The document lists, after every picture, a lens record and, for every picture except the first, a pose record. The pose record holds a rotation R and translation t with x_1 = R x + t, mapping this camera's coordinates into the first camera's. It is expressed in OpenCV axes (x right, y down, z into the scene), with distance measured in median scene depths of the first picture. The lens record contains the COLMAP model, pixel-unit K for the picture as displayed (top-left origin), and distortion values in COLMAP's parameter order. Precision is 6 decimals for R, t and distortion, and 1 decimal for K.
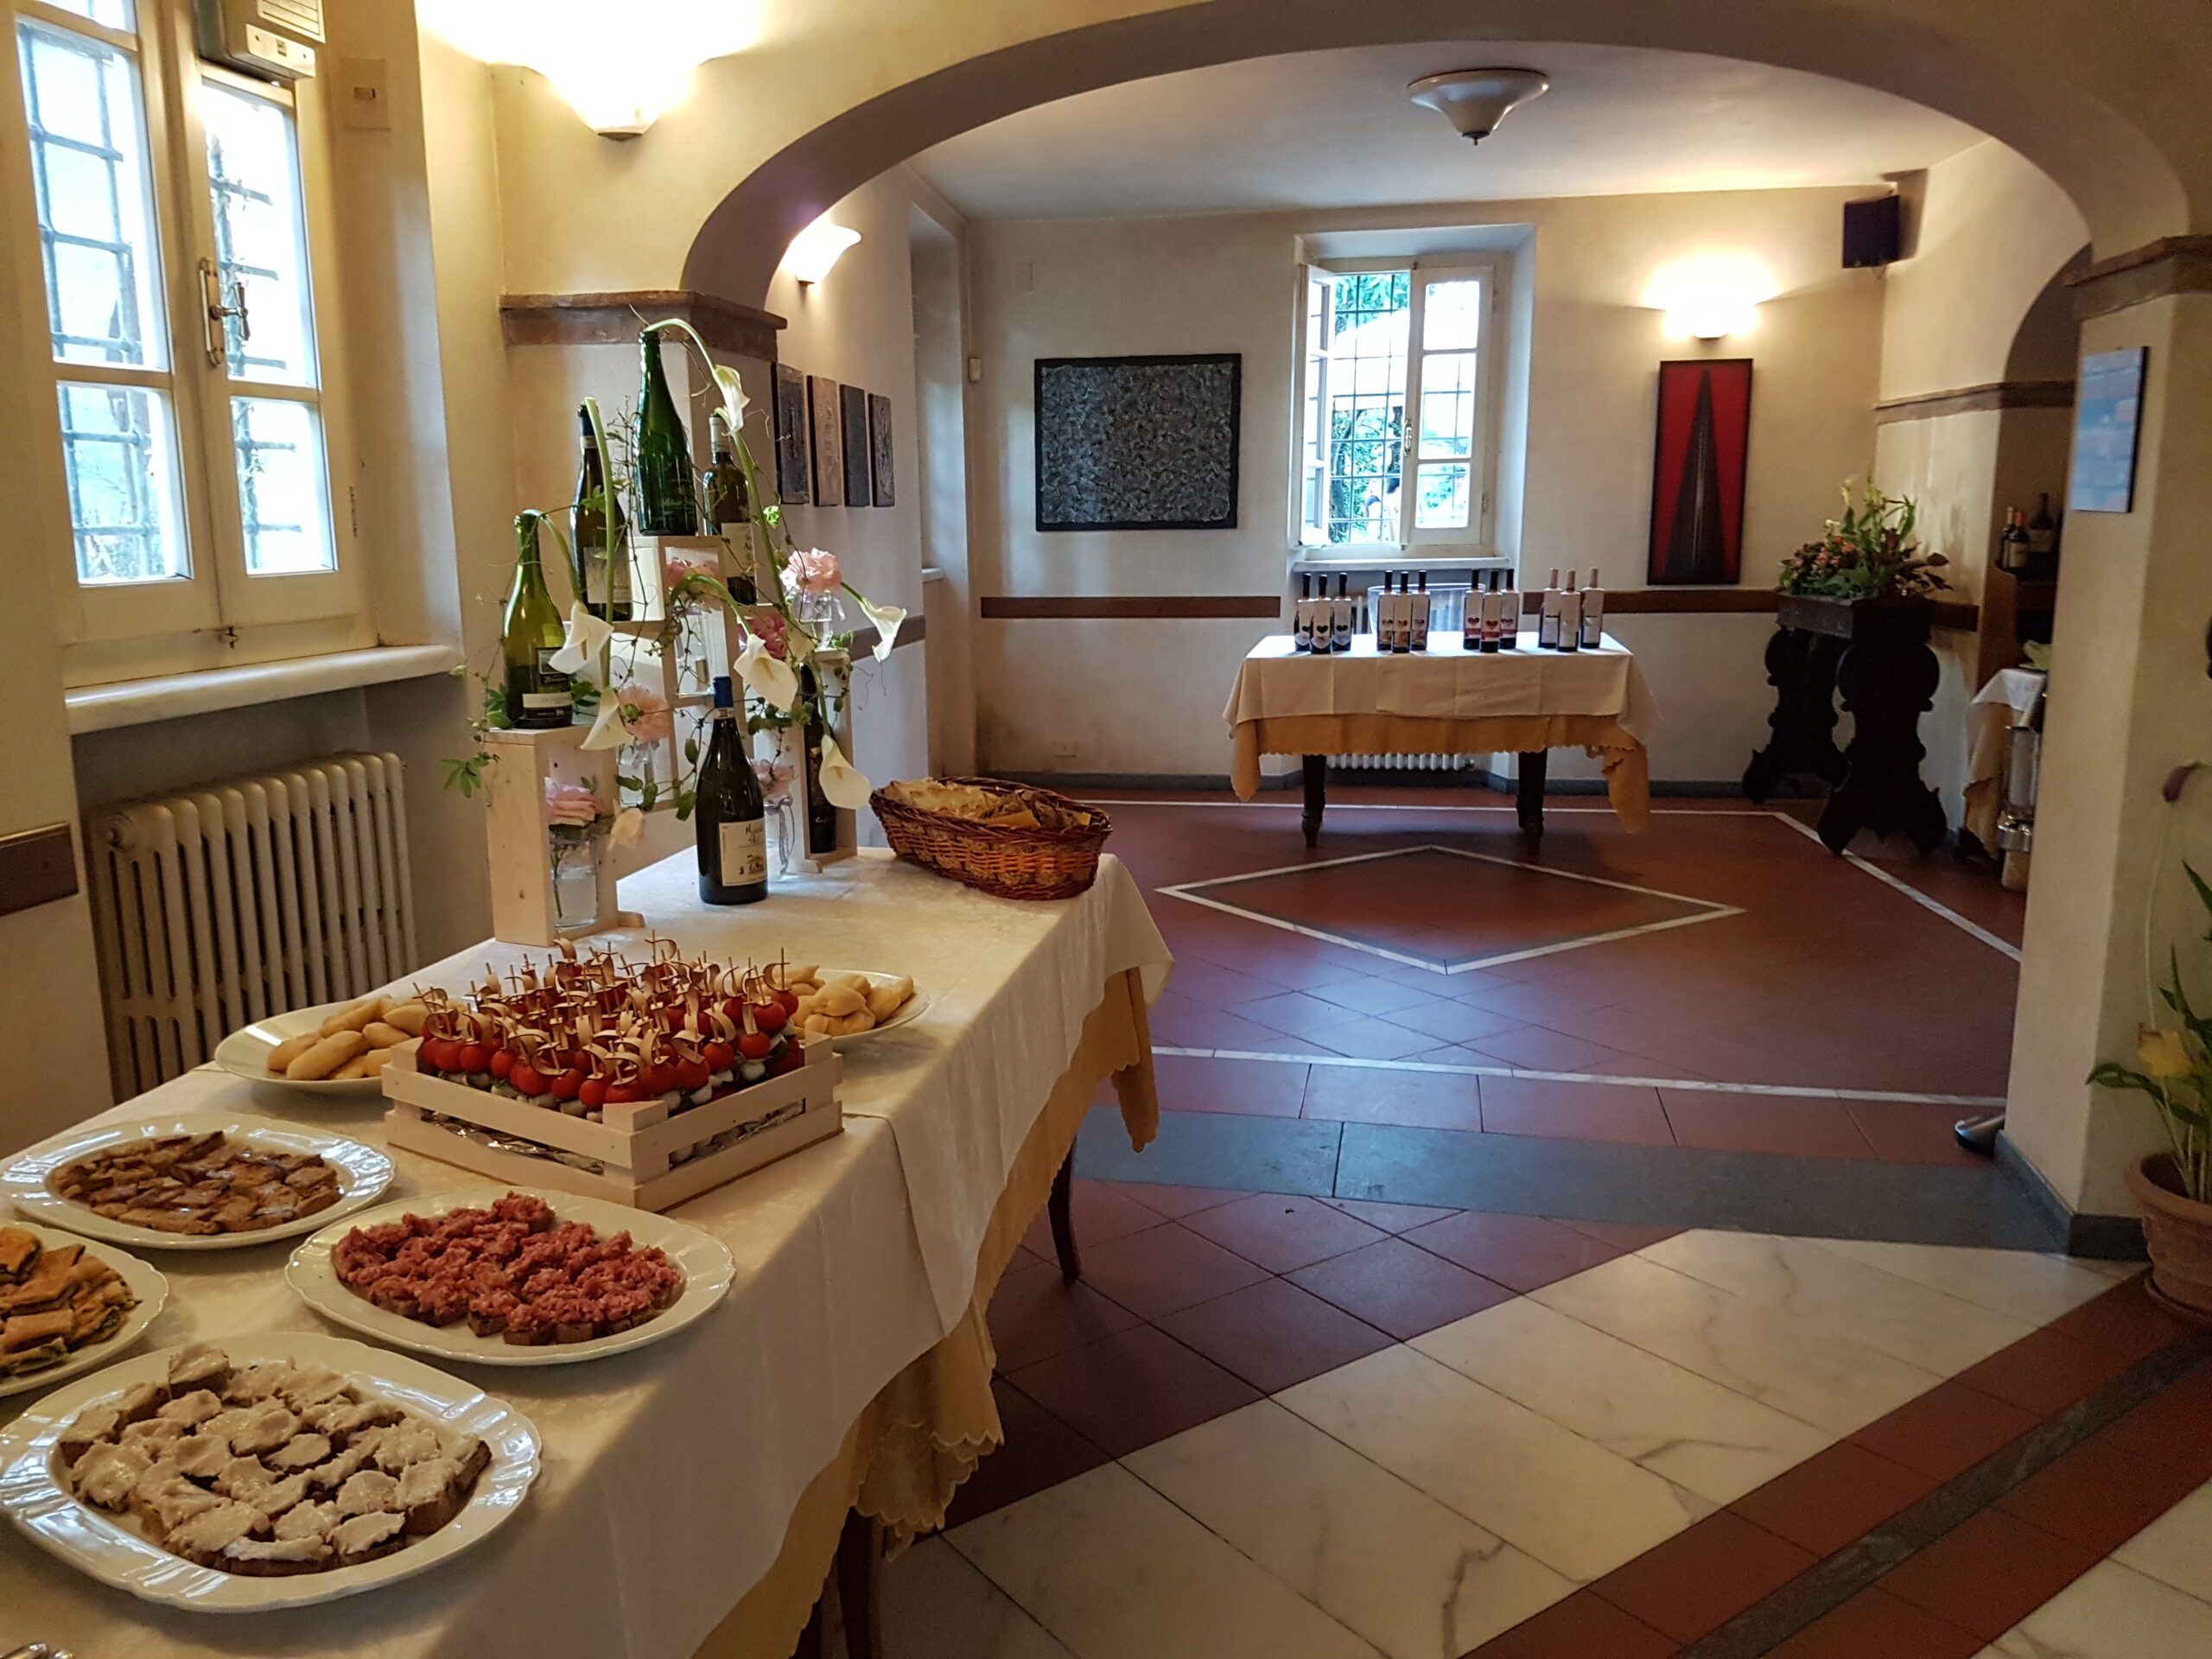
lens RADIAL K [[1660.8, 0, 1099.9], [0, 1660.8, 839.6], [0, 0, 1]] dist [0.286712, -0.513995]
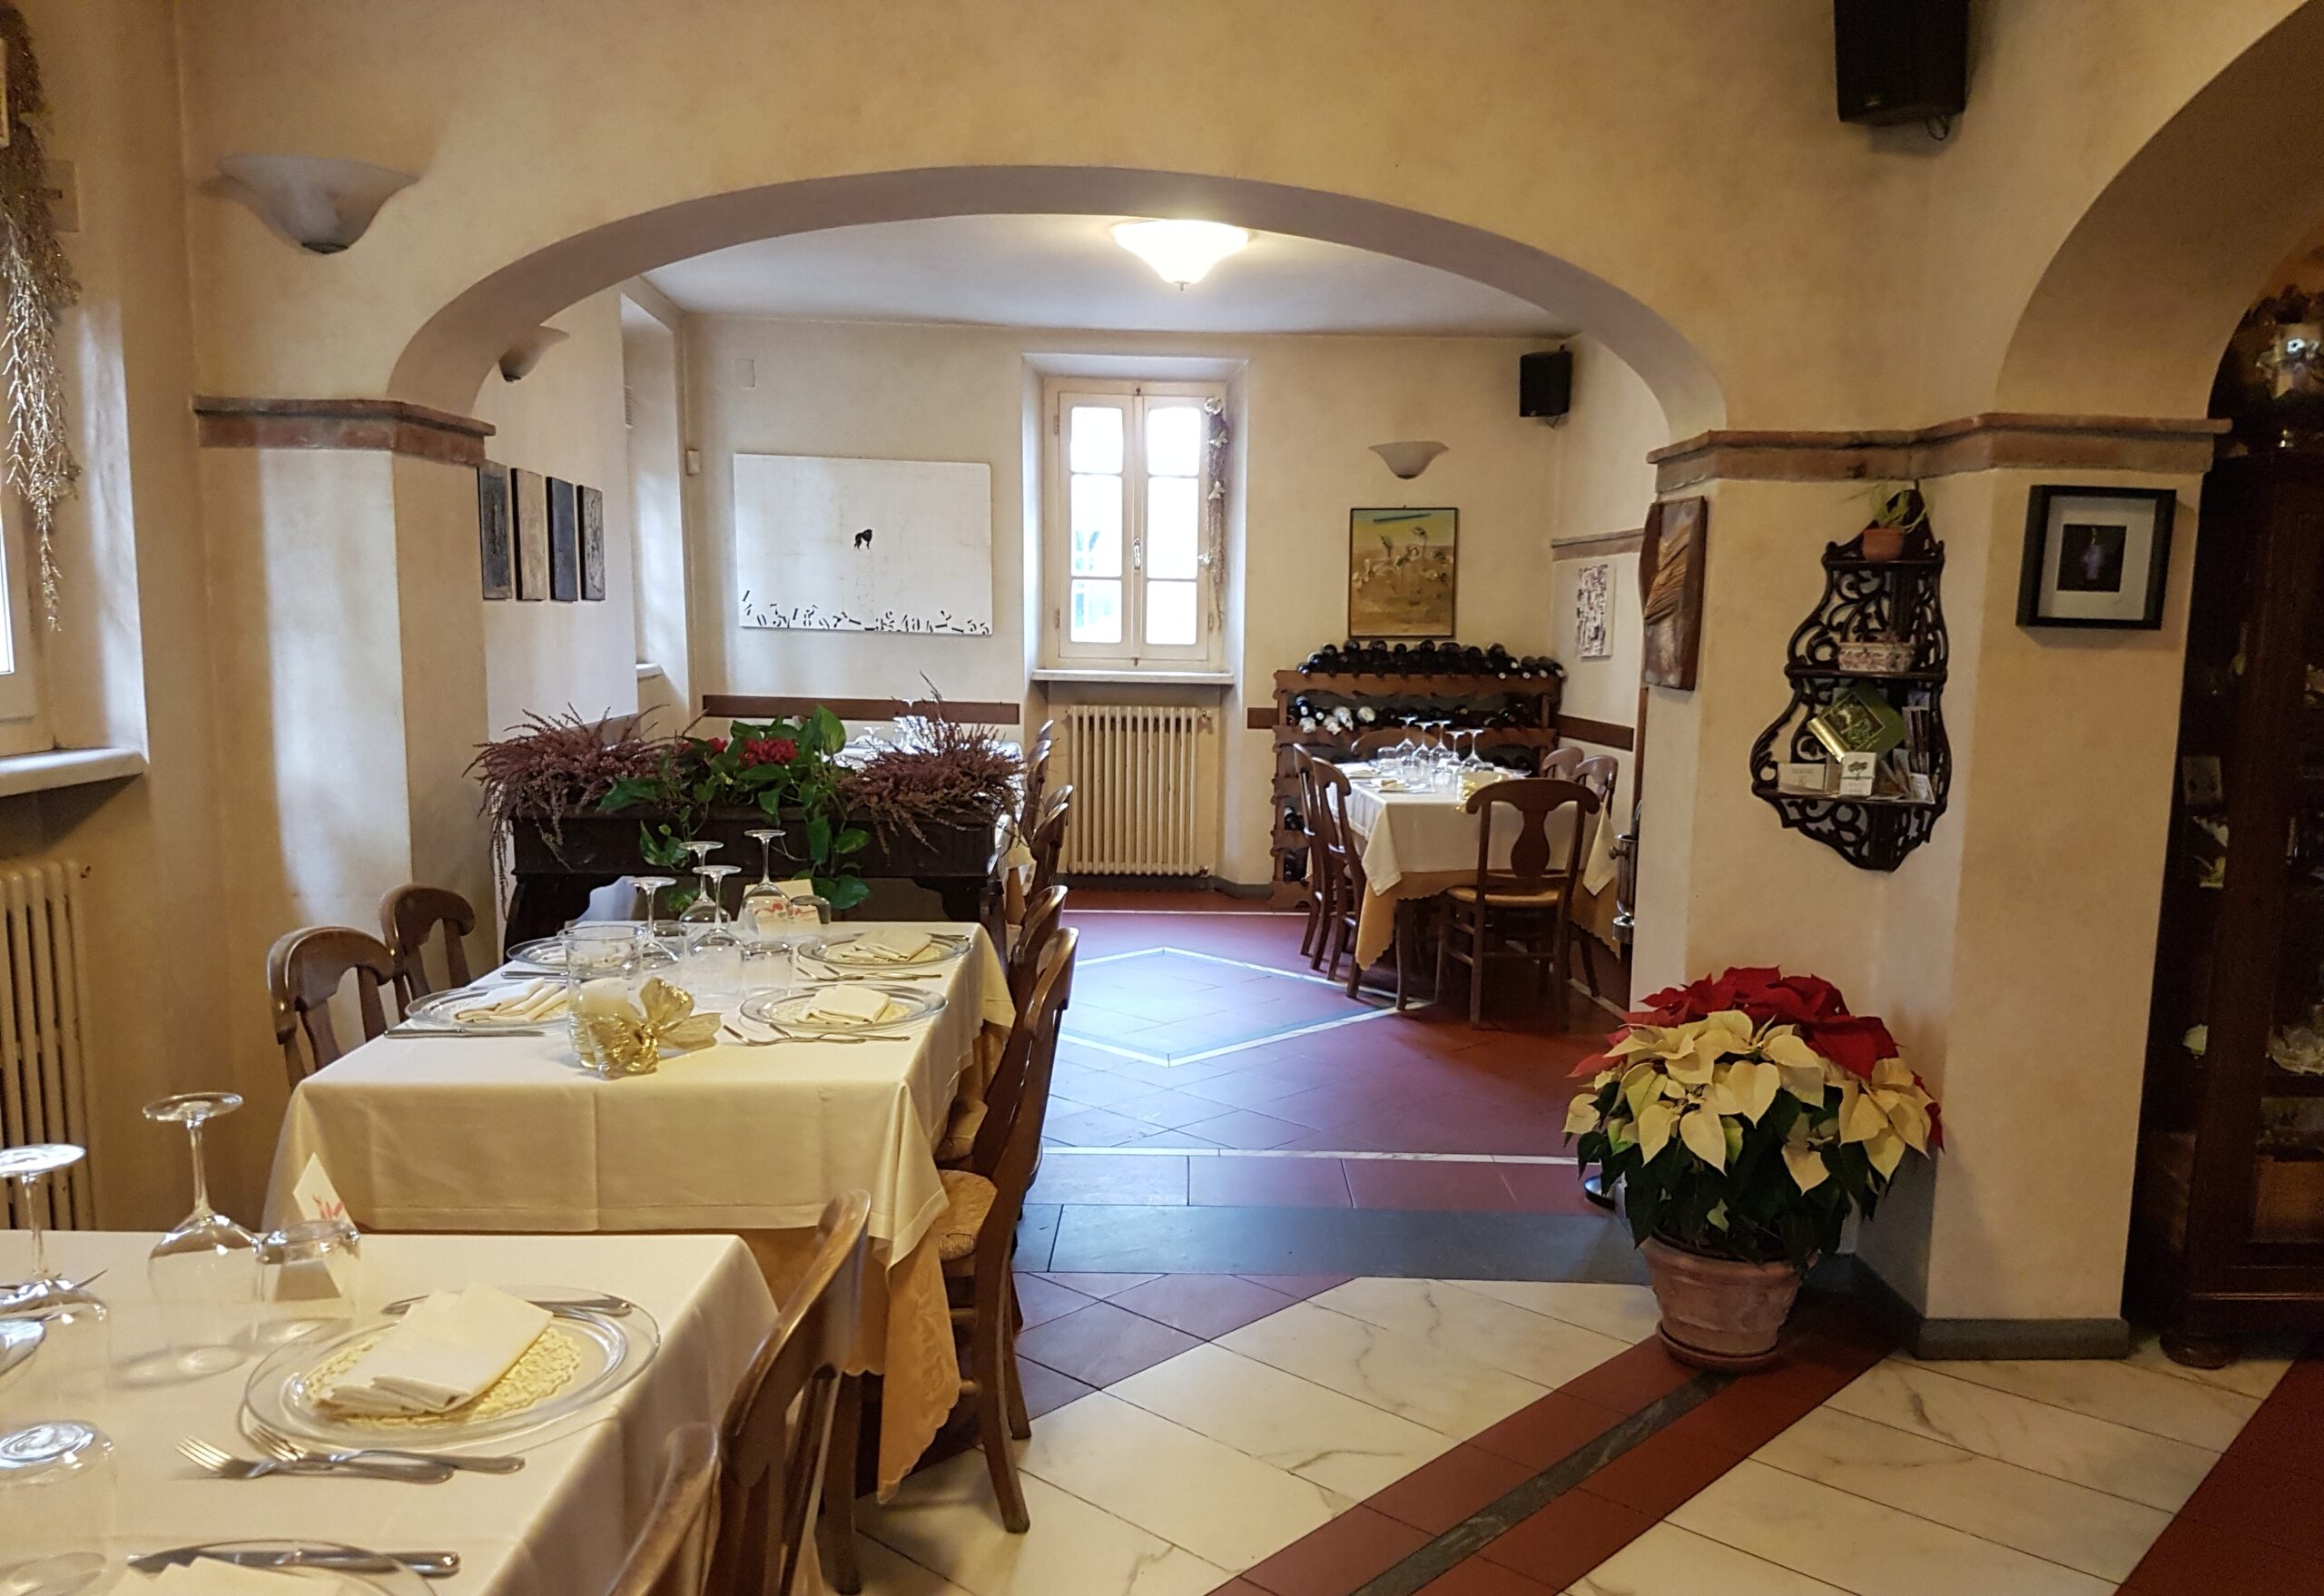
lens RADIAL K [[1746.6, 0, 1208.2], [0, 1746.6, 874.9], [0, 0, 1]] dist [0.303254, -0.517997]
pose [[0.979017, -0.002028, 0.203768, 0.004099], [0.010760, 0.999070, -0.041755, 0.003939], [-0.203493, 0.043071, 0.978128, -0.058777]]
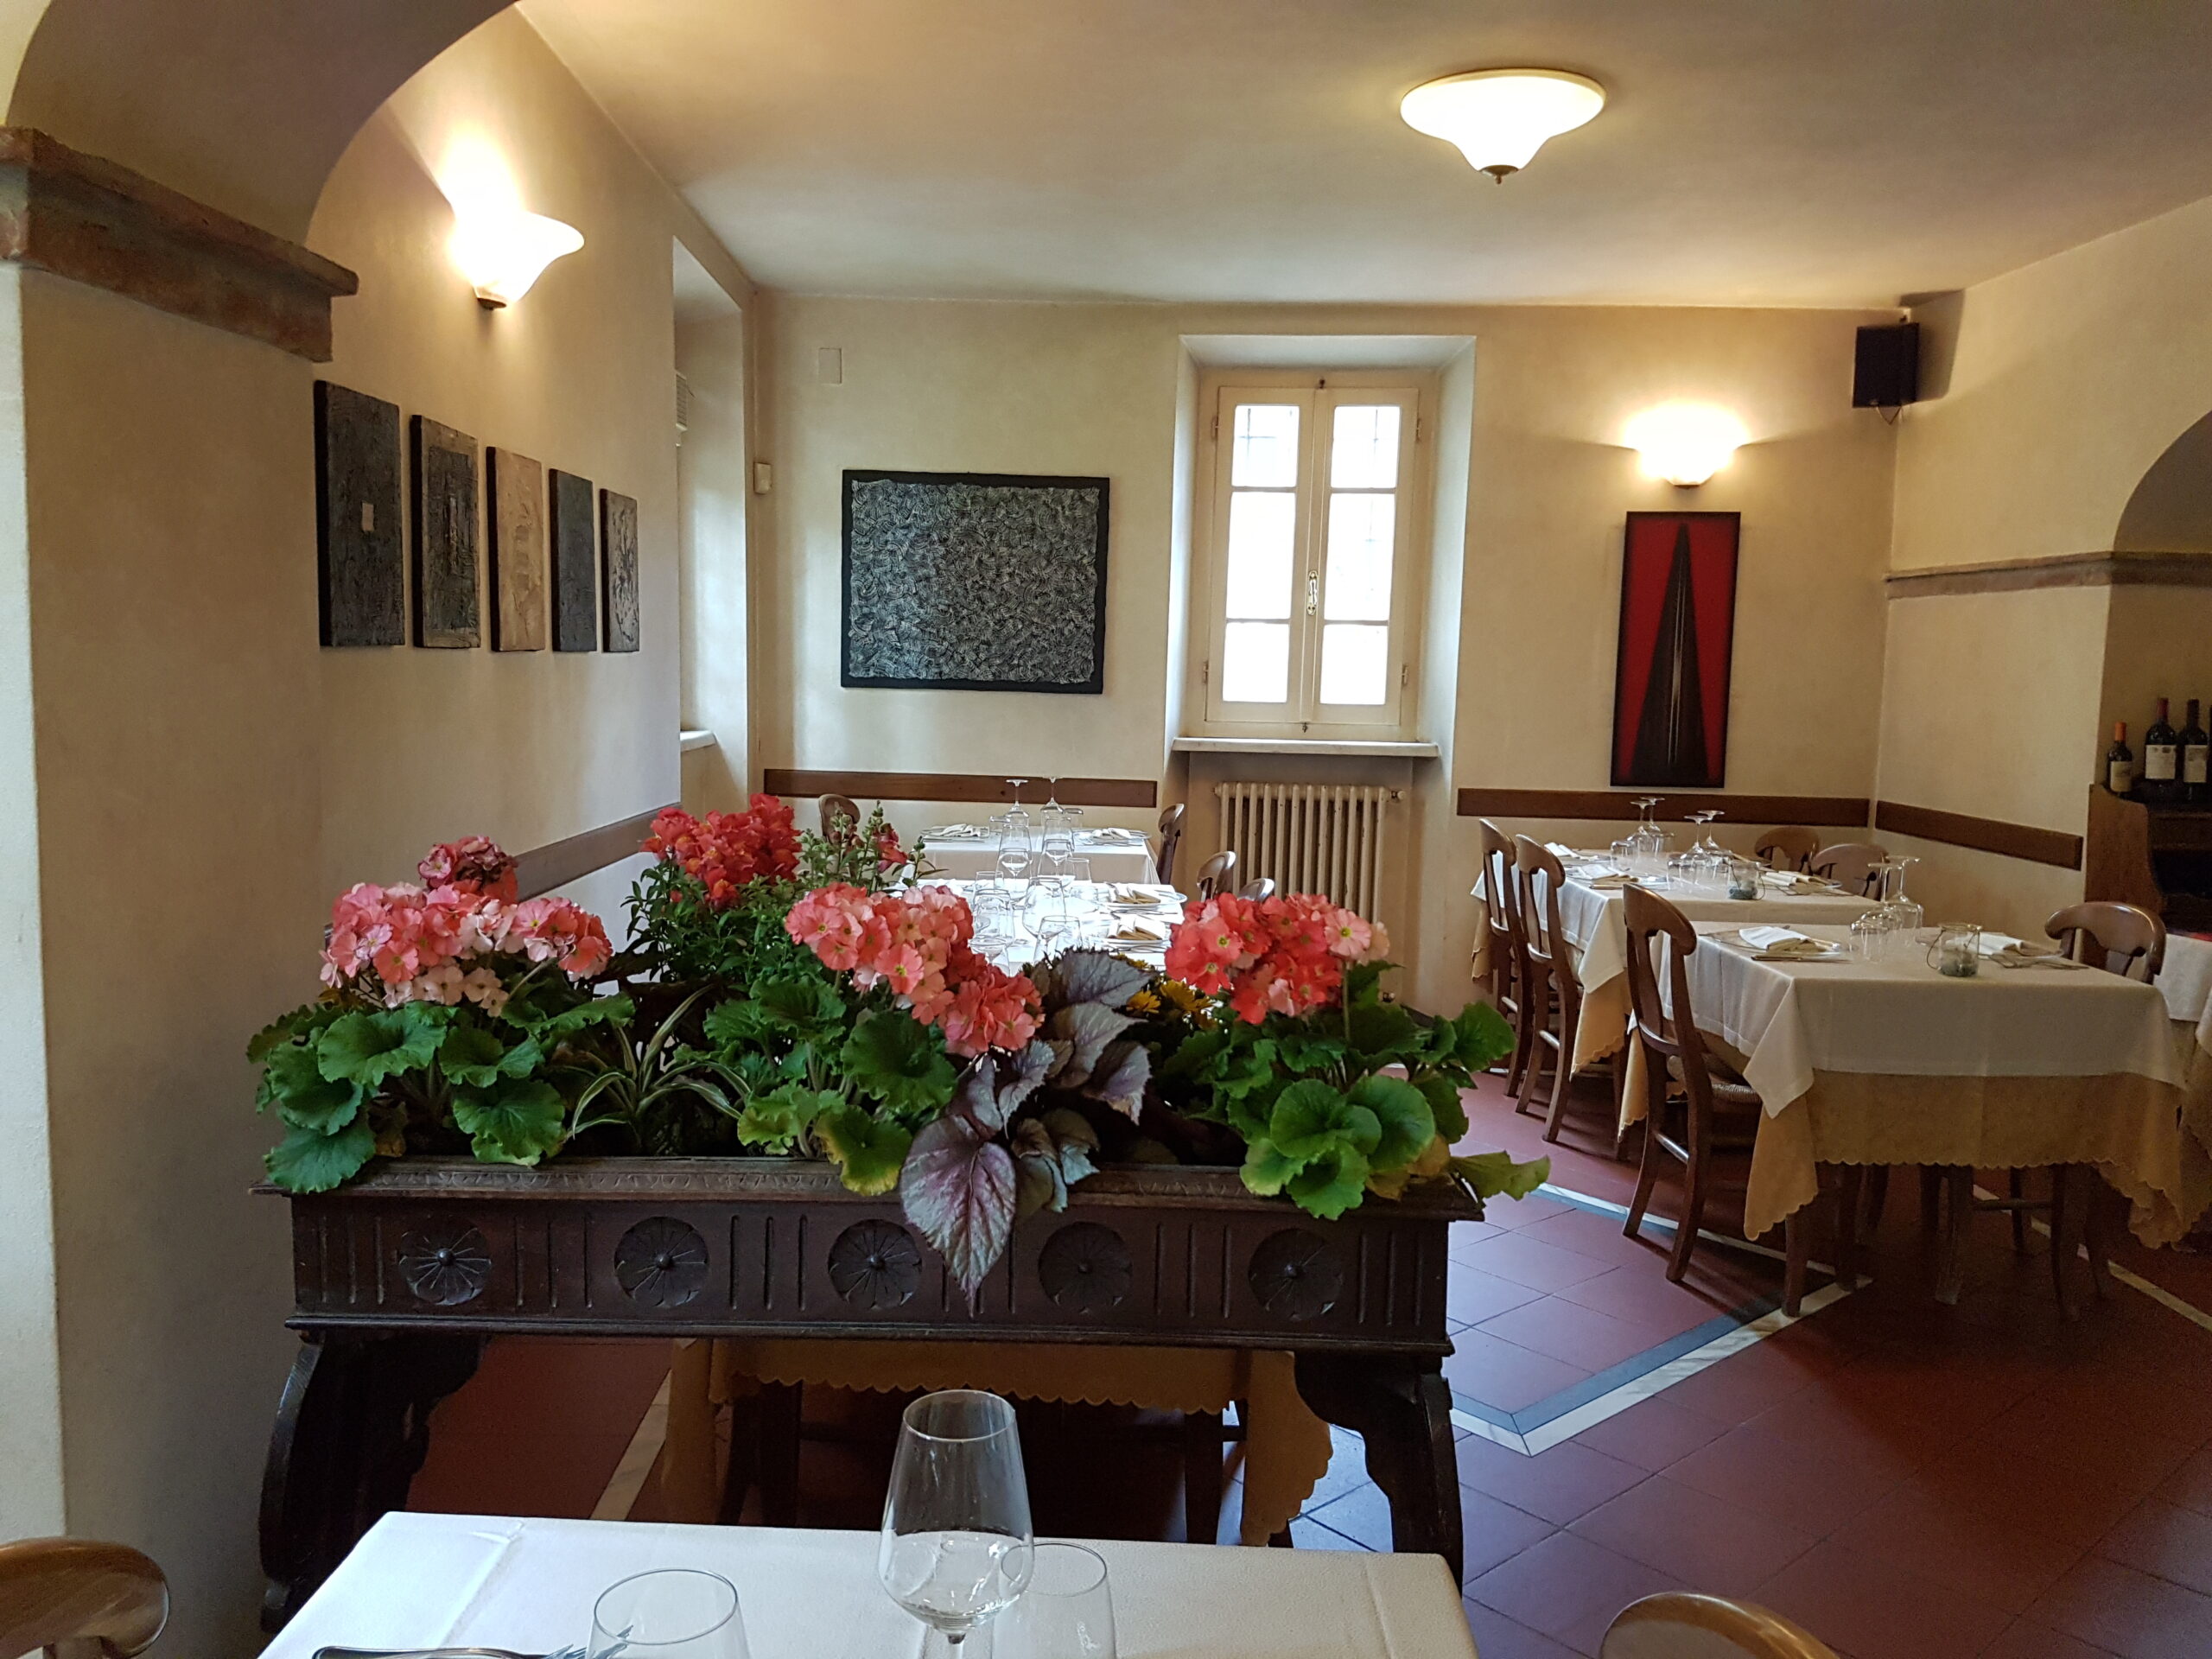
lens RADIAL K [[1660.8, 0, 1099.9], [0, 1660.8, 839.6], [0, 0, 1]] dist [0.286712, -0.513995]
pose [[0.991425, 0.020498, 0.129058, -0.019975], [-0.009632, 0.996397, -0.084264, -0.056960], [-0.130320, 0.082298, 0.988050, 0.260392]]
